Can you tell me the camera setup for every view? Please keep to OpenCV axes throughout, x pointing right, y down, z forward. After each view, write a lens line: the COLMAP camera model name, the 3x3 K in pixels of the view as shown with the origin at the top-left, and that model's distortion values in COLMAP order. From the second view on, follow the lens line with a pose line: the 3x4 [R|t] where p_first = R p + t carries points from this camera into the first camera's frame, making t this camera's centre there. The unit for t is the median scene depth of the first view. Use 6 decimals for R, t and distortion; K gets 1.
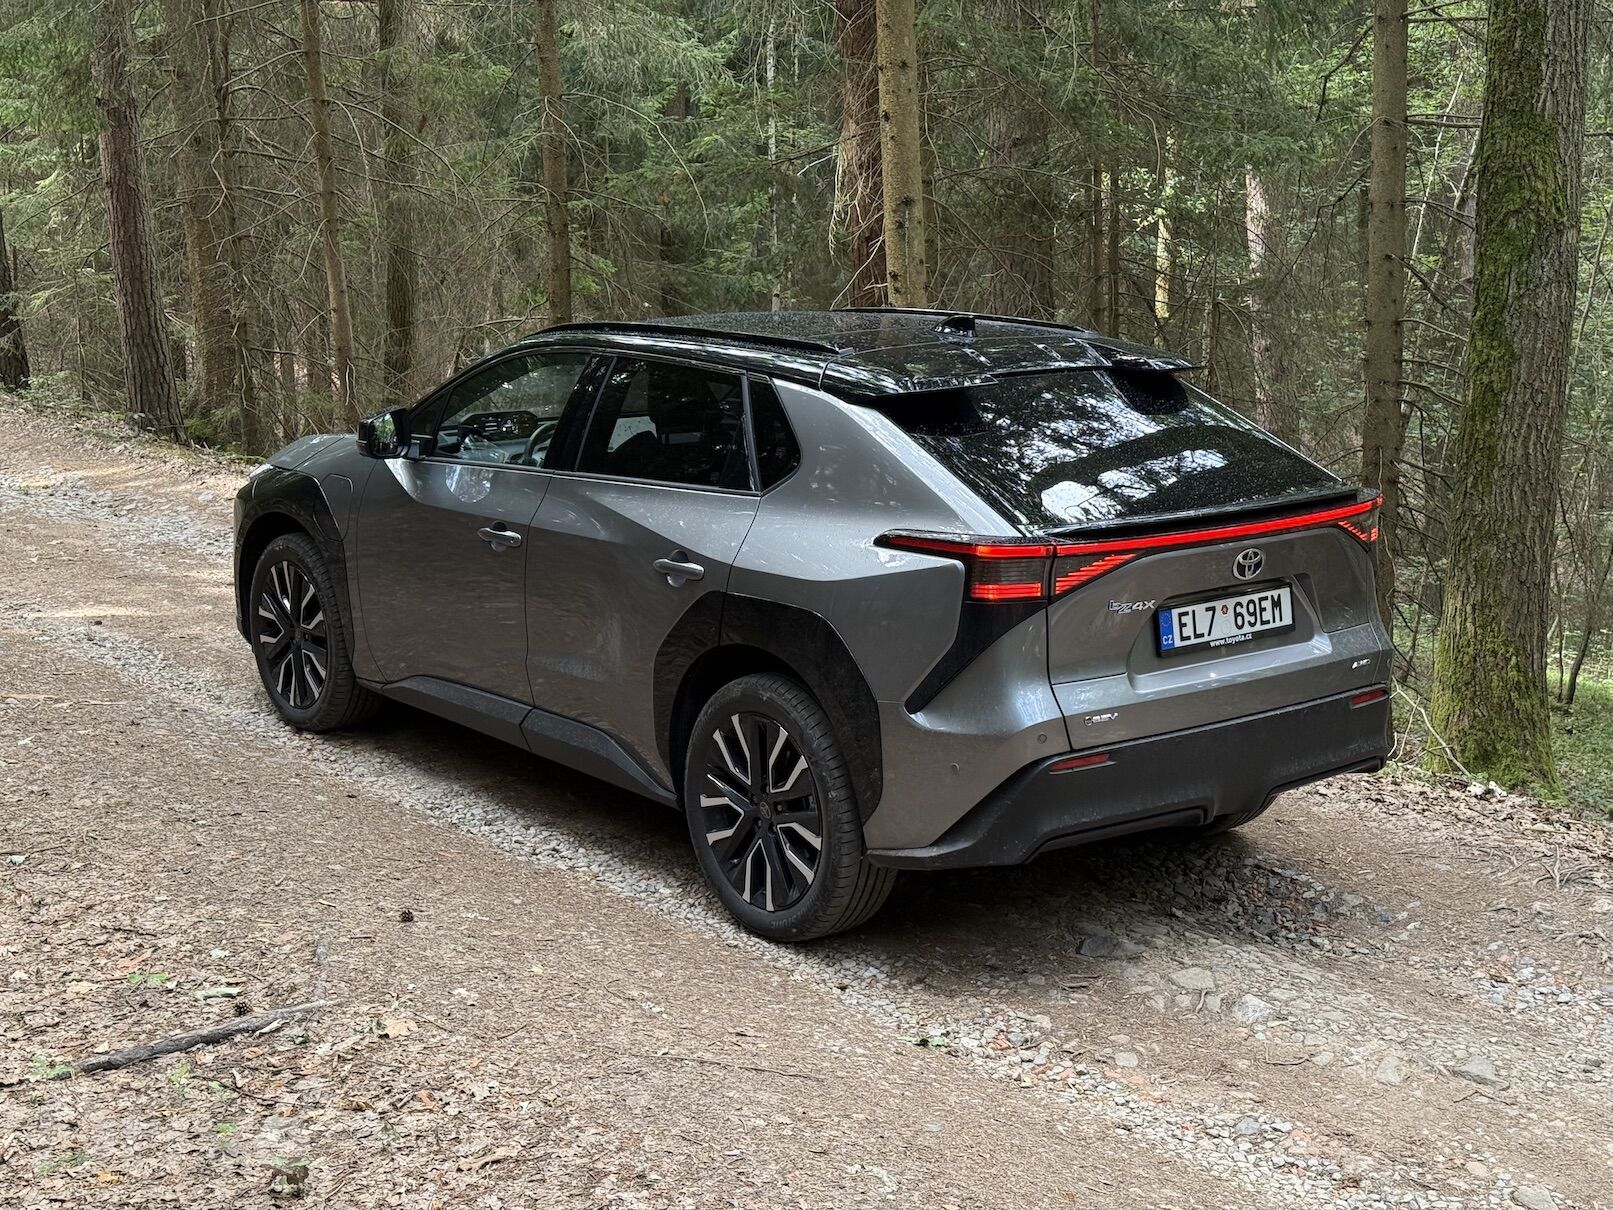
lens RADIAL K [[2240.9, 0, 806.5], [0, 2240.9, 605.0], [0, 0, 1]] dist [0.198135, -0.347461]
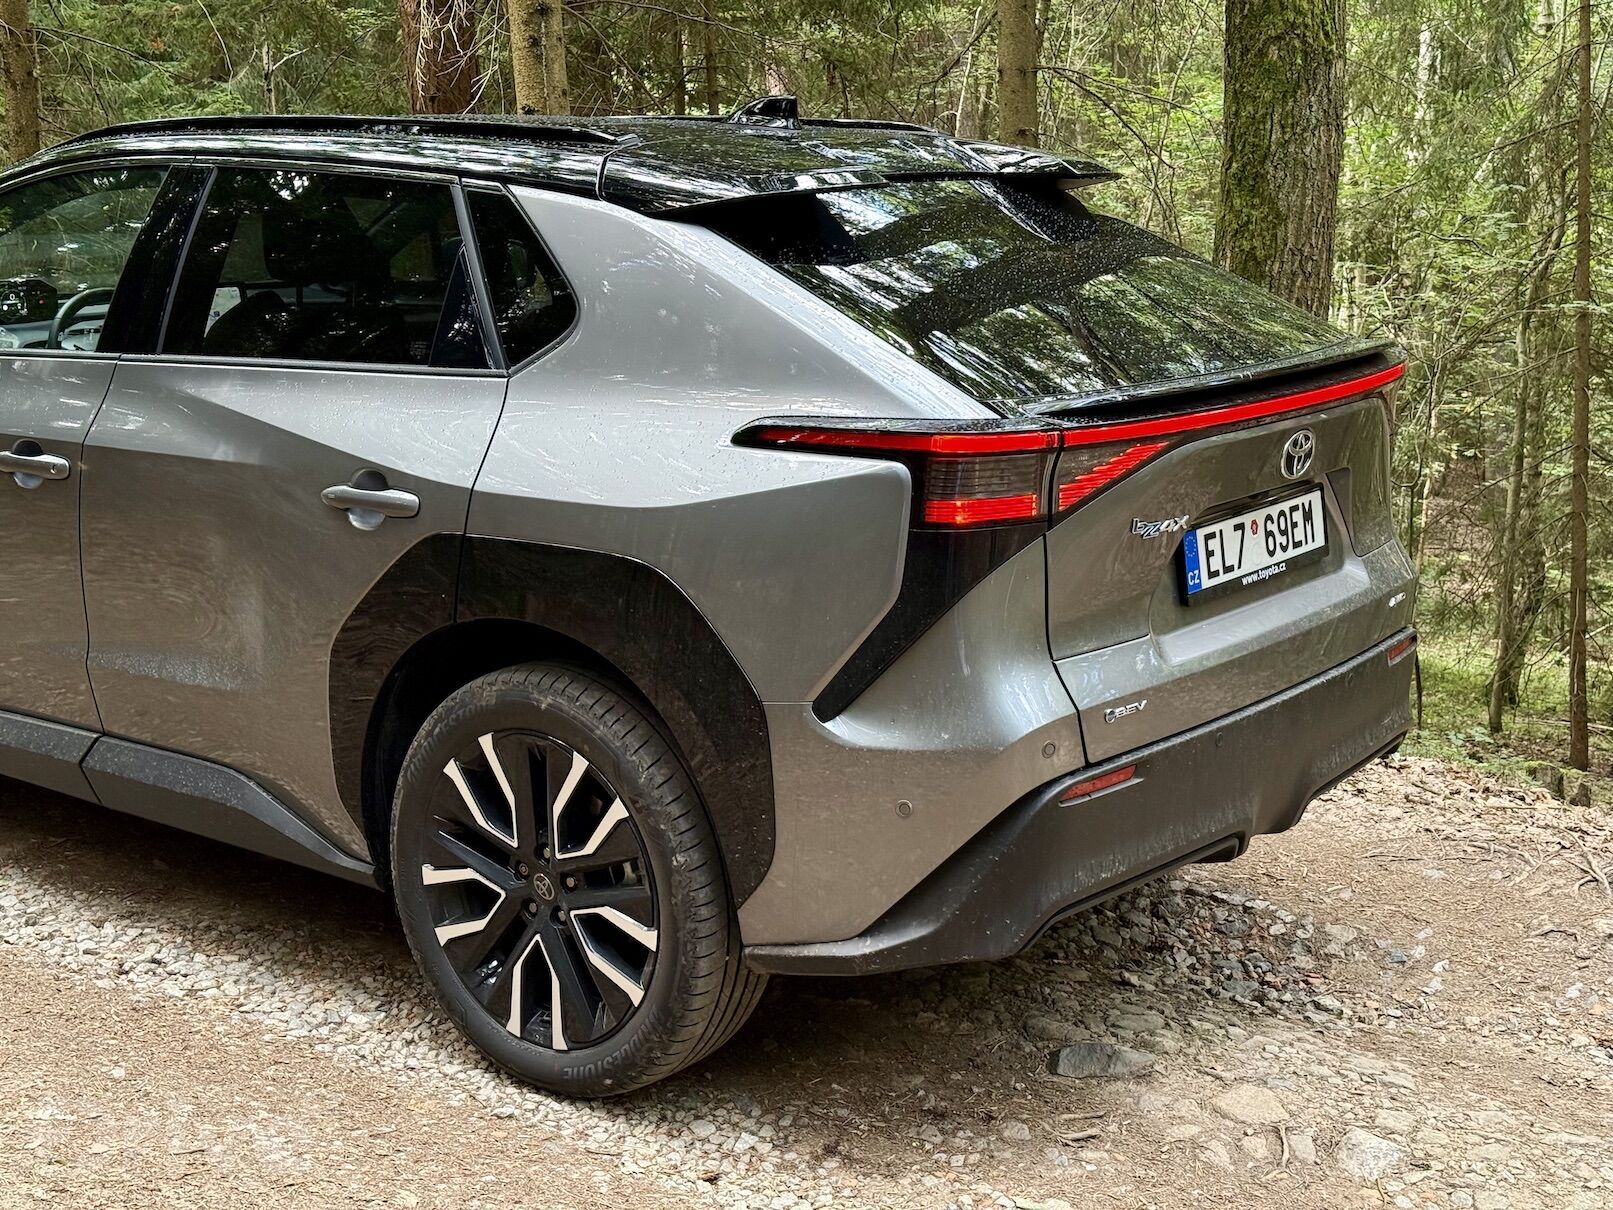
lens RADIAL K [[2240.9, 0, 806.5], [0, 2240.9, 605.0], [0, 0, 1]] dist [0.198135, -0.347461]
pose [[0.970775, -0.050660, 0.234583, -0.090208], [0.045130, 0.998563, 0.028887, -0.000145], [-0.235709, -0.017456, 0.971667, 0.389141]]
